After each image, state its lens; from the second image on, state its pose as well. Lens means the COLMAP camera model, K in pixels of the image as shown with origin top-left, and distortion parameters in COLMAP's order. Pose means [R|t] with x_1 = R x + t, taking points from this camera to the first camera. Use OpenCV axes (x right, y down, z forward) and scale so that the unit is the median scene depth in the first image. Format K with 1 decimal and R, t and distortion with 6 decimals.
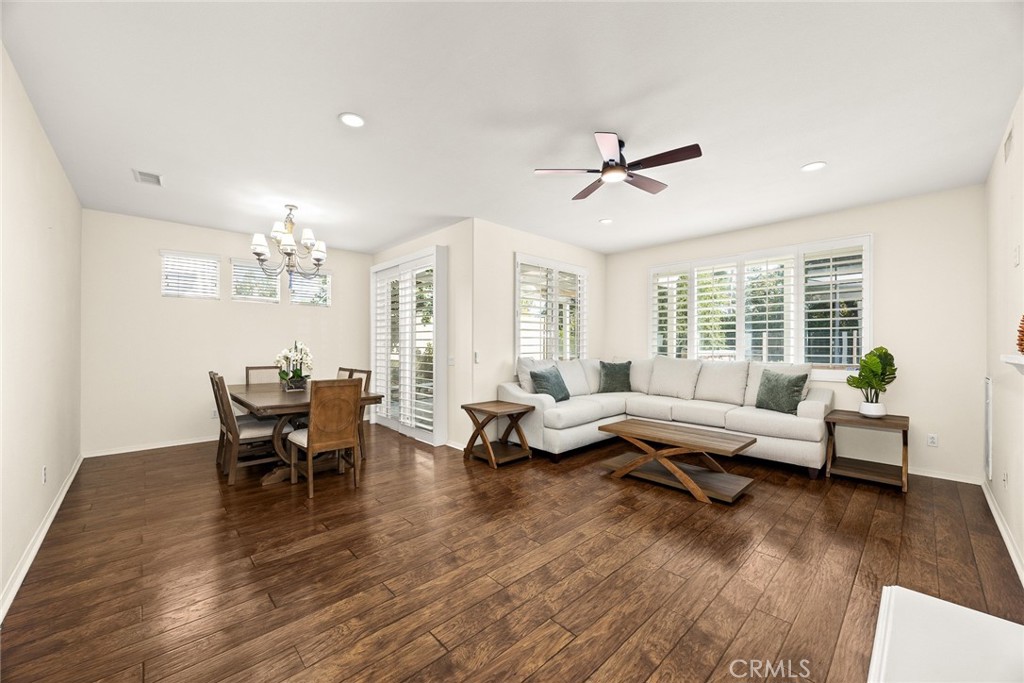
lens RADIAL K [[390.3, 0, 512.0], [0, 390.3, 341.5], [0, 0, 1]] dist [0.000711, 0.000039]
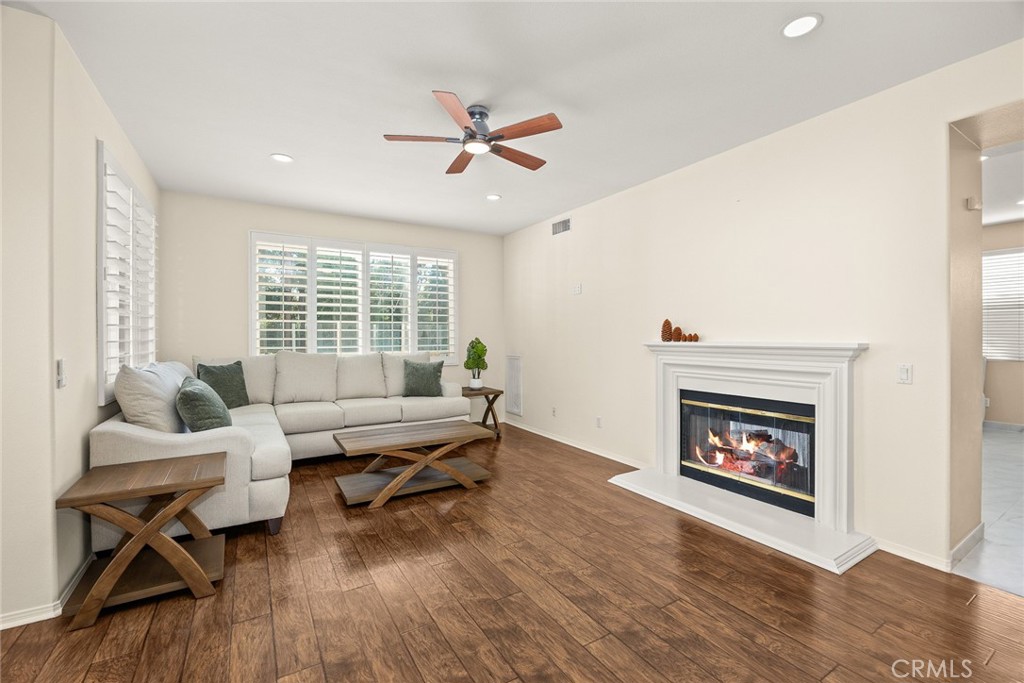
lens RADIAL K [[433.7, 0, 516.0], [0, 433.7, 333.2], [0, 0, 1]] dist [-0.006332, -0.000210]
pose [[0.199600, 0.002601, 0.979874, -0.573577], [-0.004278, 0.999989, -0.001783, -0.000103], [-0.979868, -0.003836, 0.199609, 0.611800]]
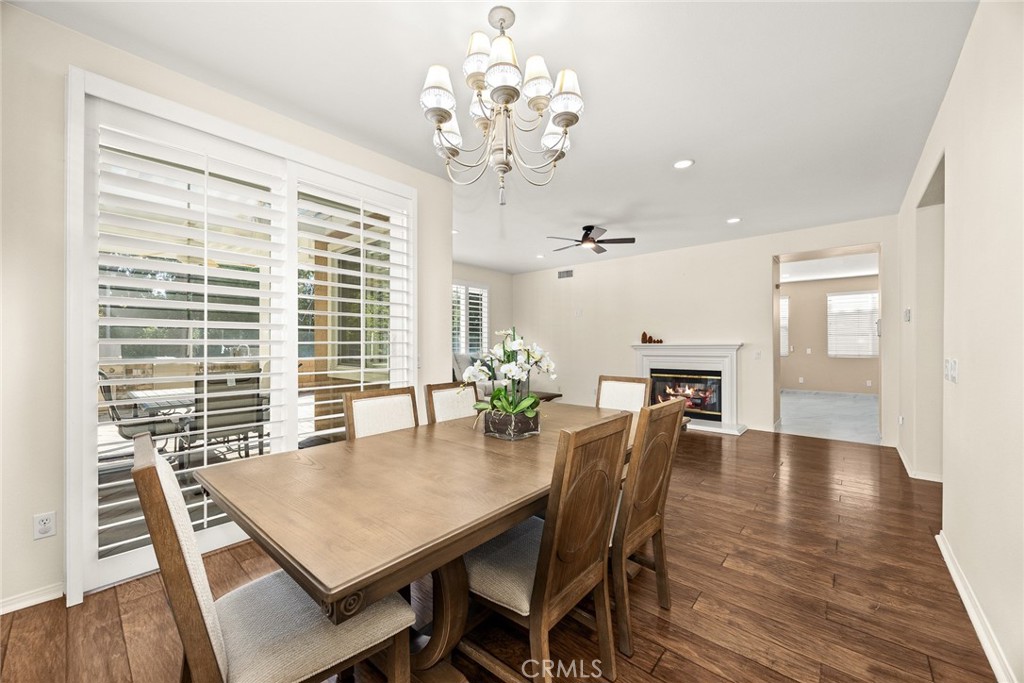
lens RADIAL K [[390.3, 0, 512.0], [0, 390.3, 341.5], [0, 0, 1]] dist [0.000711, 0.000039]
pose [[-0.097904, 0.006461, 0.995175, -2.603409], [-0.003742, 0.999969, -0.006860, 0.071470], [-0.995189, -0.004396, -0.097877, 2.678675]]
